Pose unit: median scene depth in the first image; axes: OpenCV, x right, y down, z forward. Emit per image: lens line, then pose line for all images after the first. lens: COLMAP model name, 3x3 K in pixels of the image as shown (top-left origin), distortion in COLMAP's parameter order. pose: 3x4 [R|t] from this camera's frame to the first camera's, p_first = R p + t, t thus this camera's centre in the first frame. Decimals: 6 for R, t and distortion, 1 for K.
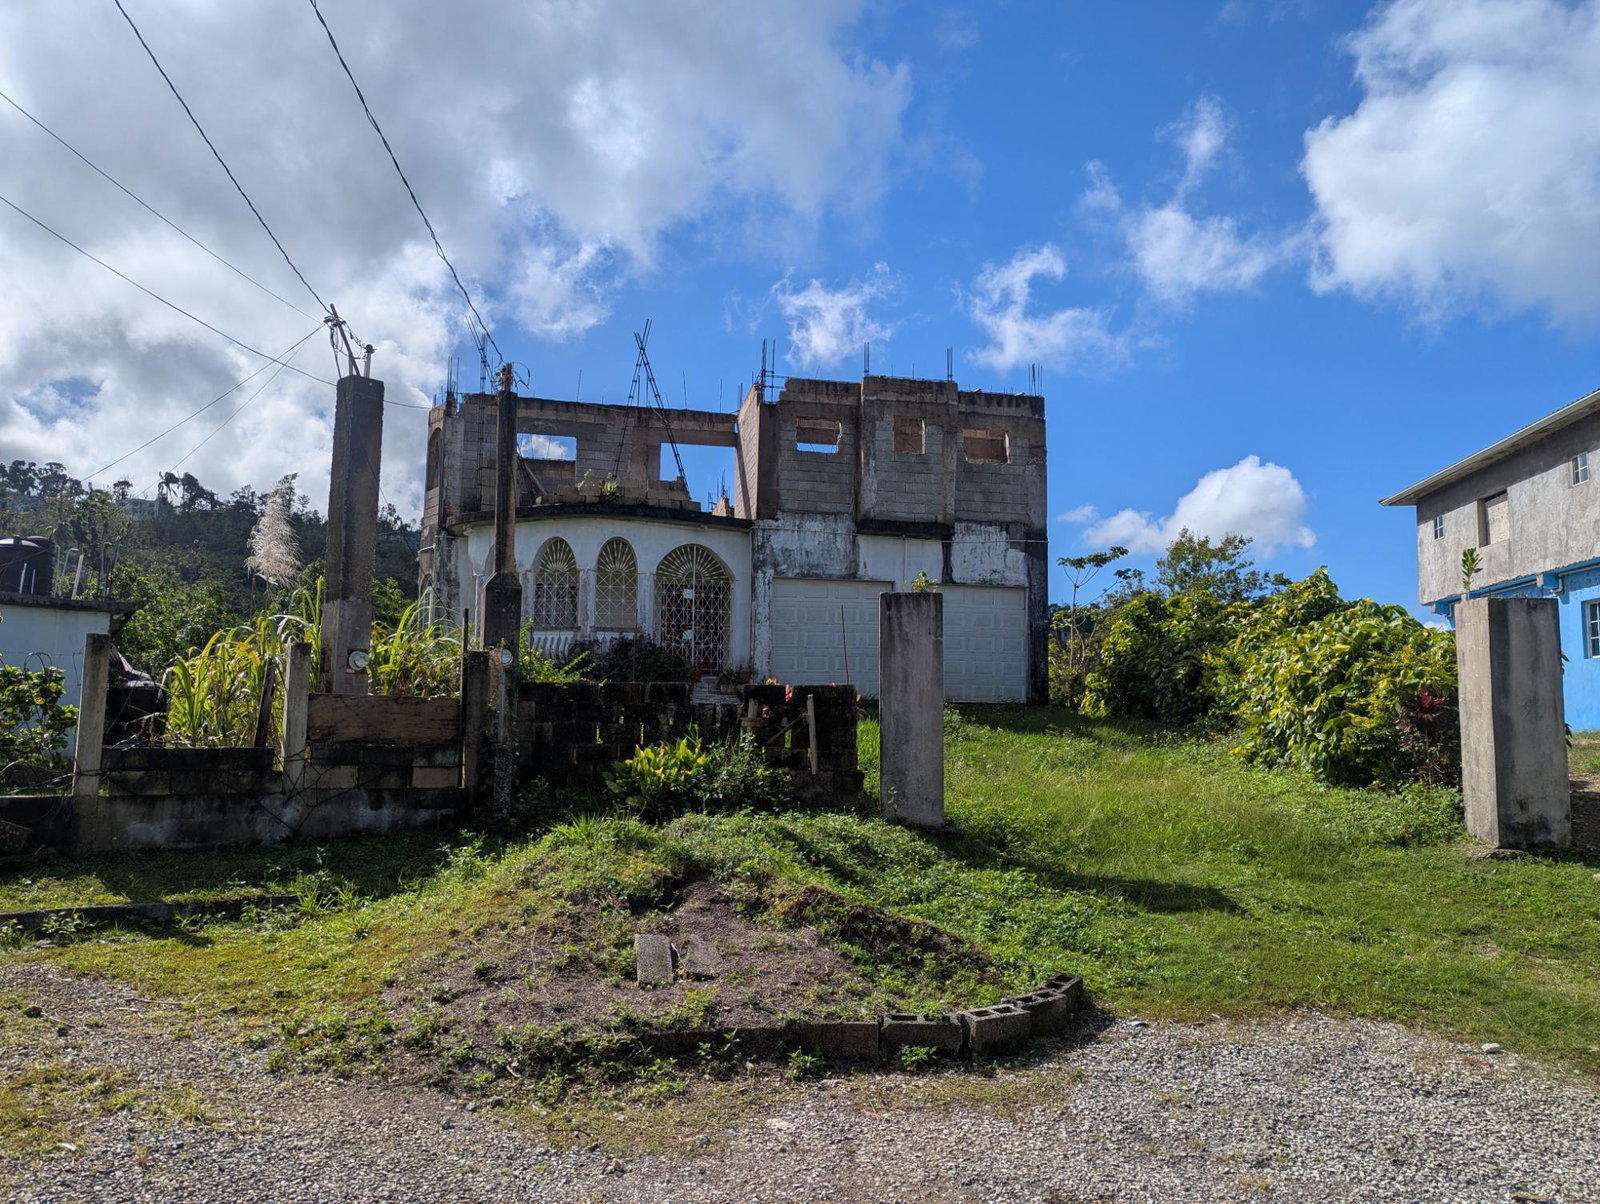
lens RADIAL K [[1088.7, 0, 803.9], [0, 1088.7, 620.4], [0, 0, 1]] dist [0.066737, -0.061723]
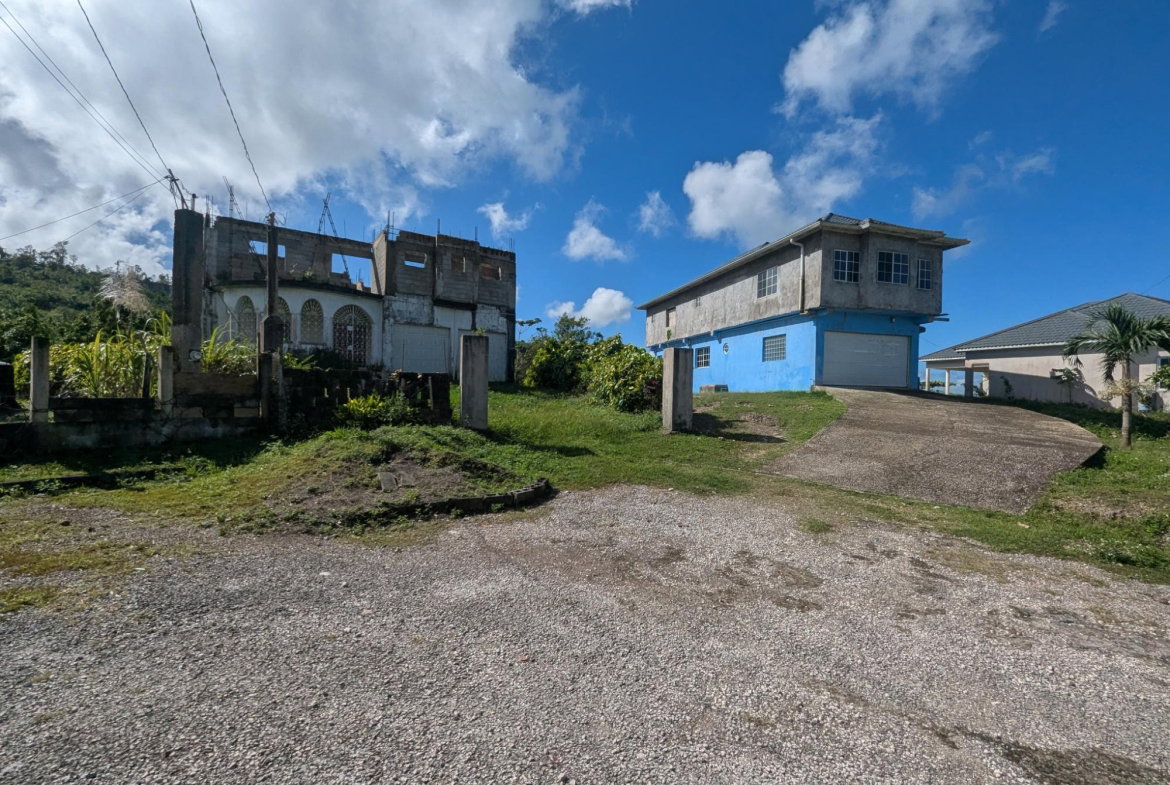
lens RADIAL K [[472.5, 0, 584.8], [0, 472.5, 399.8], [0, 0, 1]] dist [0.002926, -0.002392]
pose [[0.924233, -0.001030, 0.381828, -0.078904], [-0.042085, 0.993629, 0.104550, -0.003526], [-0.379503, -0.112698, 0.918301, -0.079473]]
